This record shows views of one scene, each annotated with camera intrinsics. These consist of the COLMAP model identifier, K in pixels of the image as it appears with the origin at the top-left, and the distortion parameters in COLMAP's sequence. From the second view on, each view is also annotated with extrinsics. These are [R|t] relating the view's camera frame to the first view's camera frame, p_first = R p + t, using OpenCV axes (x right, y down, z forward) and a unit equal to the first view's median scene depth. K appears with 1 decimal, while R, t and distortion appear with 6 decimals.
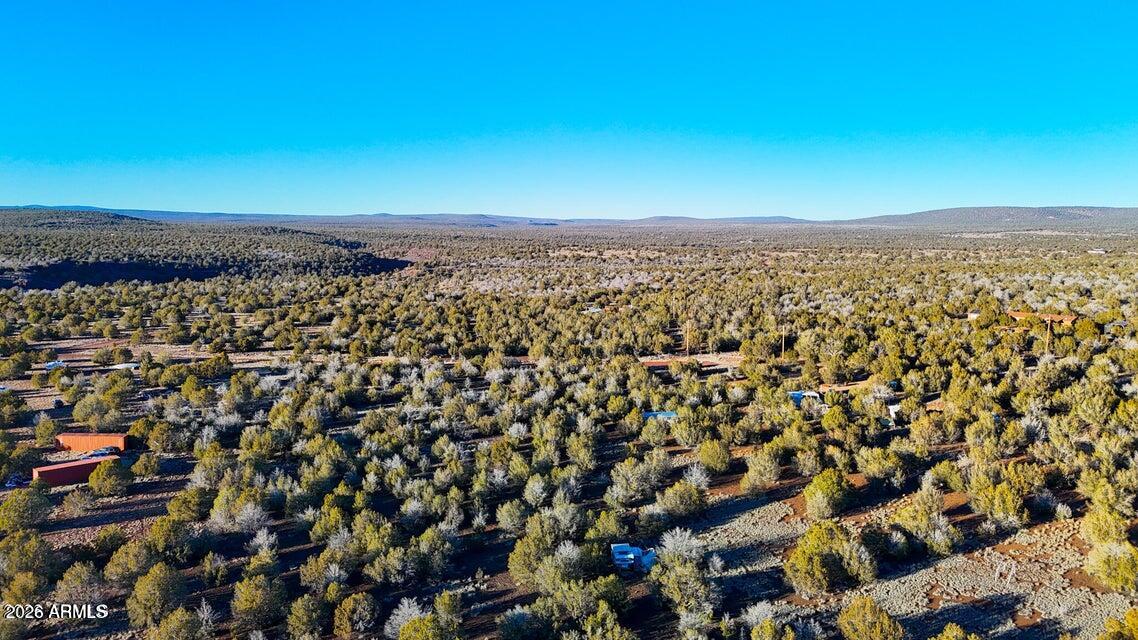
lens RADIAL K [[822.3, 0, 569.0], [0, 822.3, 320.0], [0, 0, 1]] dist [0.073763, -0.068265]
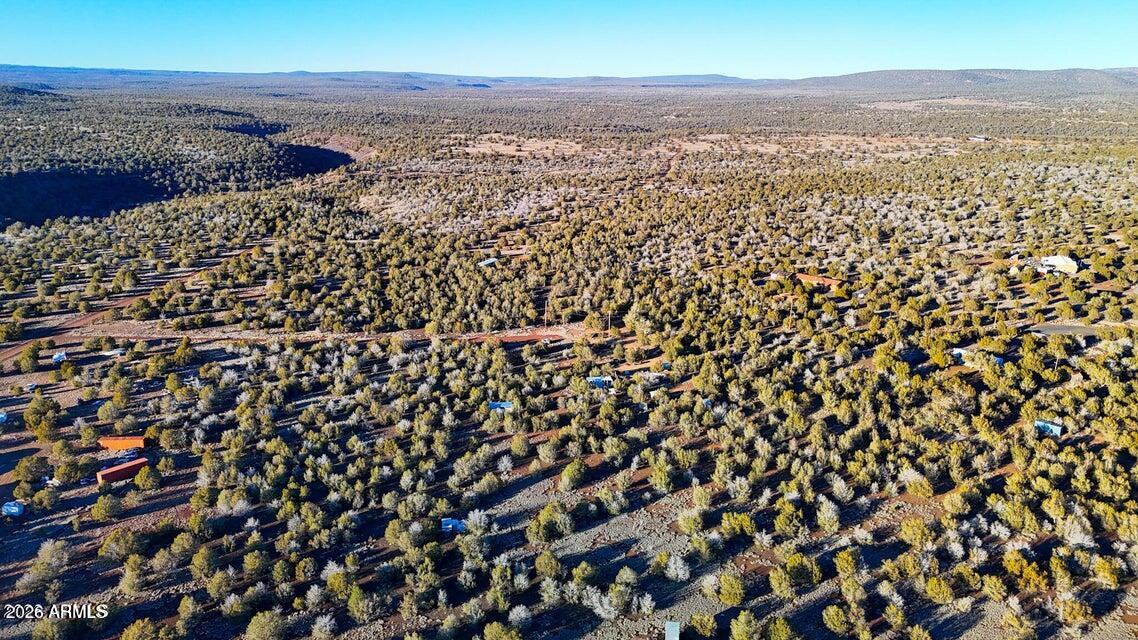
lens RADIAL K [[822.3, 0, 569.0], [0, 822.3, 320.0], [0, 0, 1]] dist [0.073763, -0.068265]
pose [[0.996862, -0.021505, 0.076182, 0.186378], [0.008509, 0.985925, 0.166972, -0.442165], [-0.078701, -0.165800, 0.983014, -0.728525]]
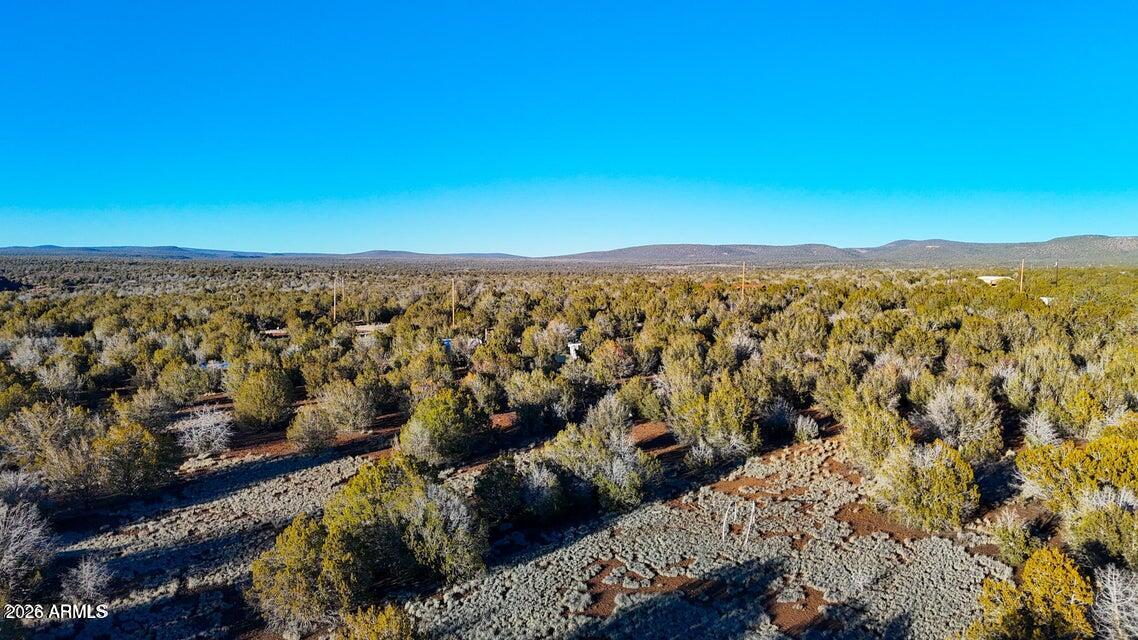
lens RADIAL K [[822.3, 0, 569.0], [0, 822.3, 320.0], [0, 0, 1]] dist [0.073763, -0.068265]
pose [[0.945035, -0.018166, 0.326465, 0.230474], [0.032568, 0.998720, -0.038704, 0.170552], [-0.325344, 0.047209, 0.944416, 0.485084]]
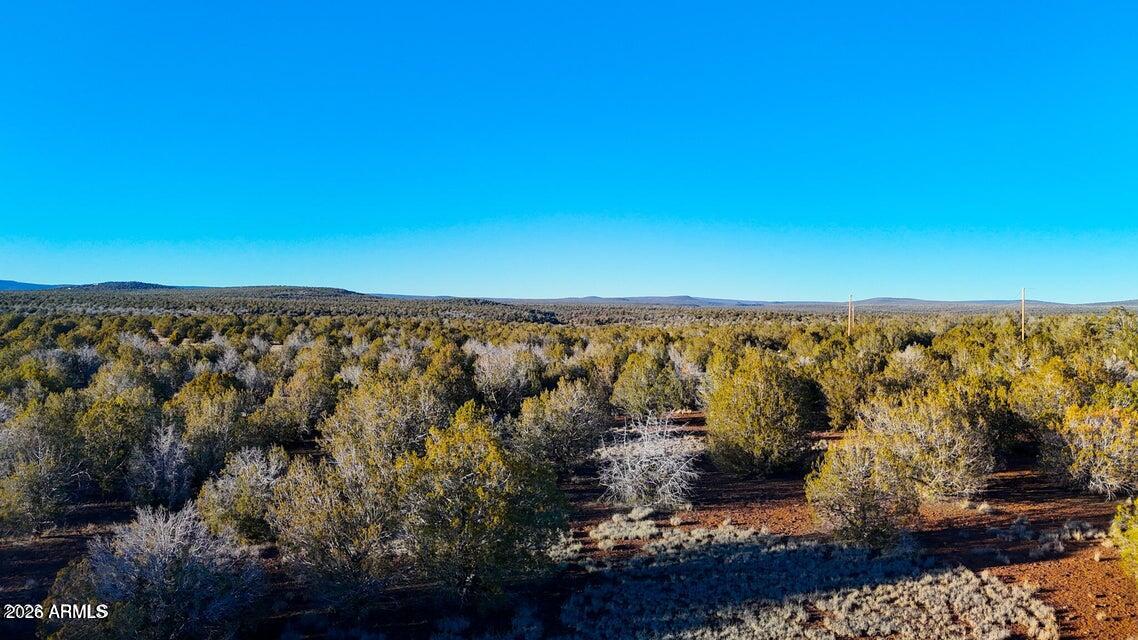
lens RADIAL K [[822.3, 0, 569.0], [0, 822.3, 320.0], [0, 0, 1]] dist [0.073763, -0.068265]
pose [[0.968599, 0.008117, -0.248498, 0.224010], [-0.033416, 0.994649, -0.097763, 0.196774], [0.246374, 0.102997, 0.963686, 0.833016]]
